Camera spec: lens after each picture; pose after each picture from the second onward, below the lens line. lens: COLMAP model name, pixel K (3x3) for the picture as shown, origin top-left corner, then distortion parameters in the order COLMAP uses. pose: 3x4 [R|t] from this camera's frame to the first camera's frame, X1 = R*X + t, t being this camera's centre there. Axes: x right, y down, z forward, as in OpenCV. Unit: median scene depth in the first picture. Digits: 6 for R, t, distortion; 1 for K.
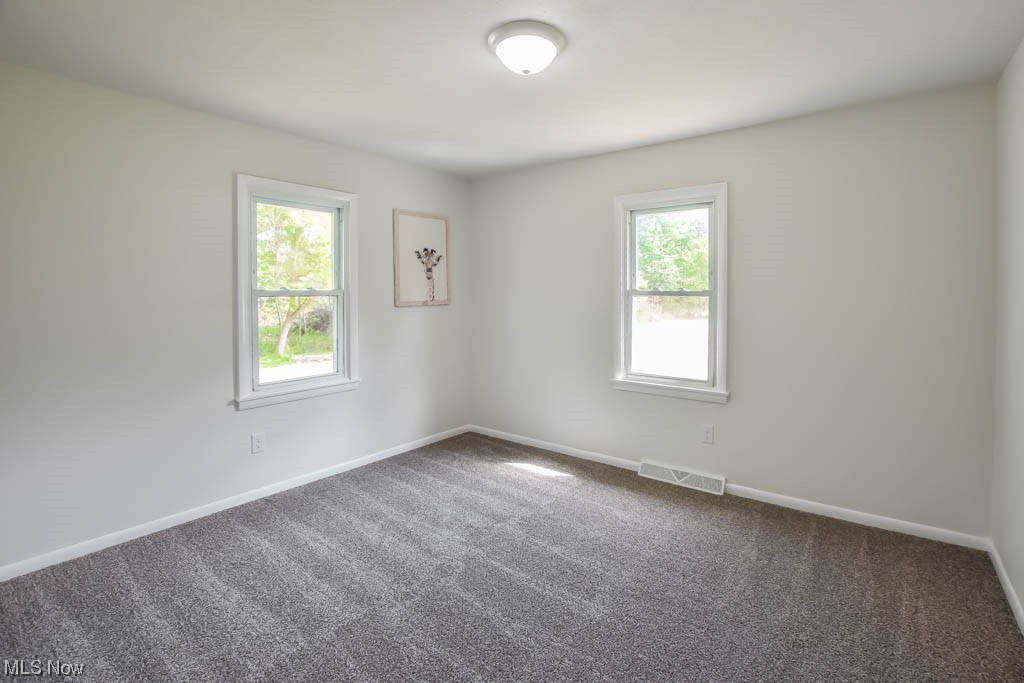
lens RADIAL K [[475.2, 0, 519.2], [0, 475.2, 346.6], [0, 0, 1]] dist [-0.030504, 0.005377]
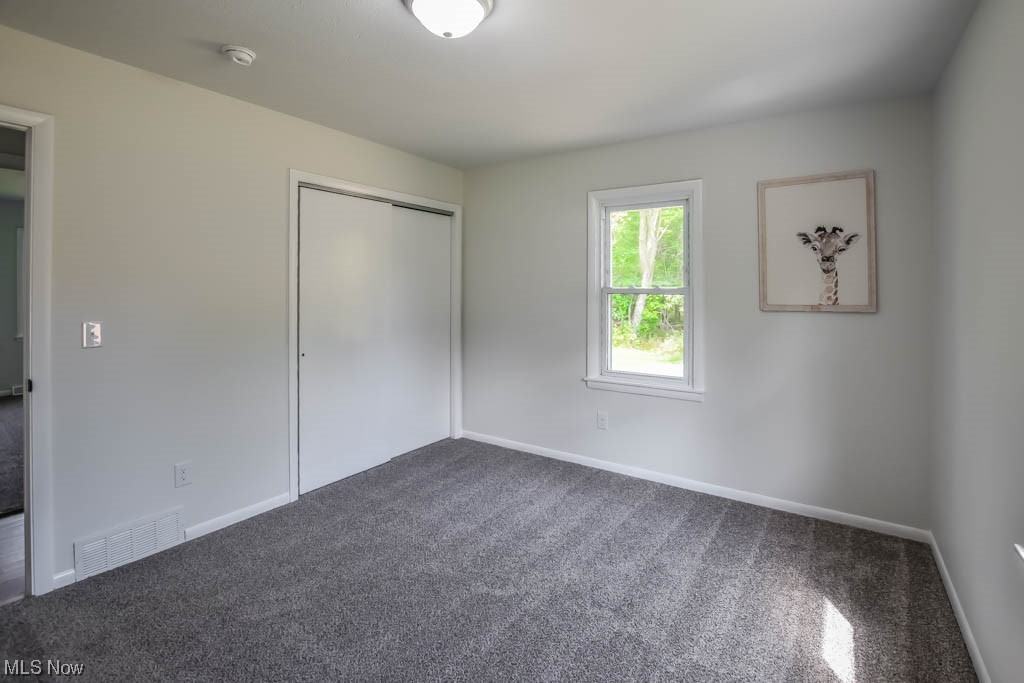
lens RADIAL K [[475.2, 0, 523.4], [0, 475.2, 320.2], [0, 0, 1]] dist [-0.030504, 0.005377]
pose [[0.075177, 0.065186, -0.995037, 0.448575], [-0.119964, 0.991205, 0.055871, -0.063133], [0.989928, 0.115168, 0.082336, 0.544898]]
